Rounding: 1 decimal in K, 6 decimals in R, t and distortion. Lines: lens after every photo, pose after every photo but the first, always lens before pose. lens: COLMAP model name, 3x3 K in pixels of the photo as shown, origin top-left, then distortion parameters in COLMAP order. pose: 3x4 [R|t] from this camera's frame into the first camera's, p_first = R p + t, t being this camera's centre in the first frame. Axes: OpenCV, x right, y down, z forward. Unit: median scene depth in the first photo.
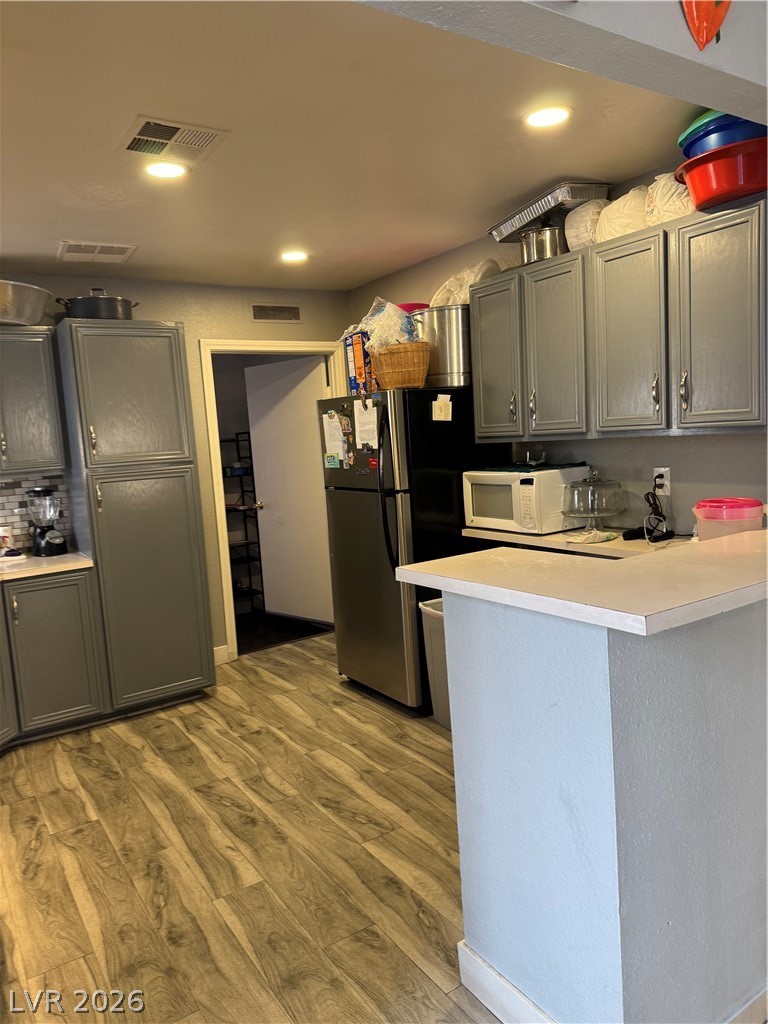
lens RADIAL K [[730.4, 0, 375.8], [0, 730.4, 517.4], [0, 0, 1]] dist [0.087653, -0.105687]
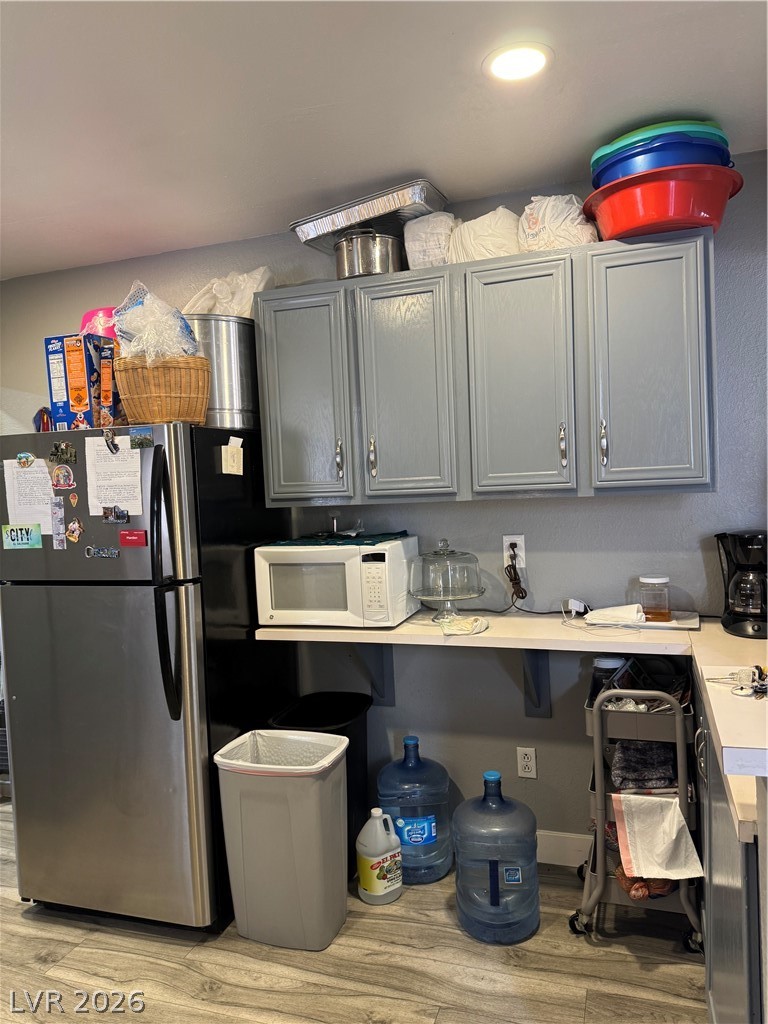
lens RADIAL K [[730.4, 0, 384.0], [0, 730.4, 510.7], [0, 0, 1]] dist [0.087653, -0.105687]
pose [[0.778070, 0.000623, 0.628177, -0.234249], [0.068995, 0.993865, -0.086444, -0.029058], [-0.624377, 0.110601, 0.773253, 0.385578]]
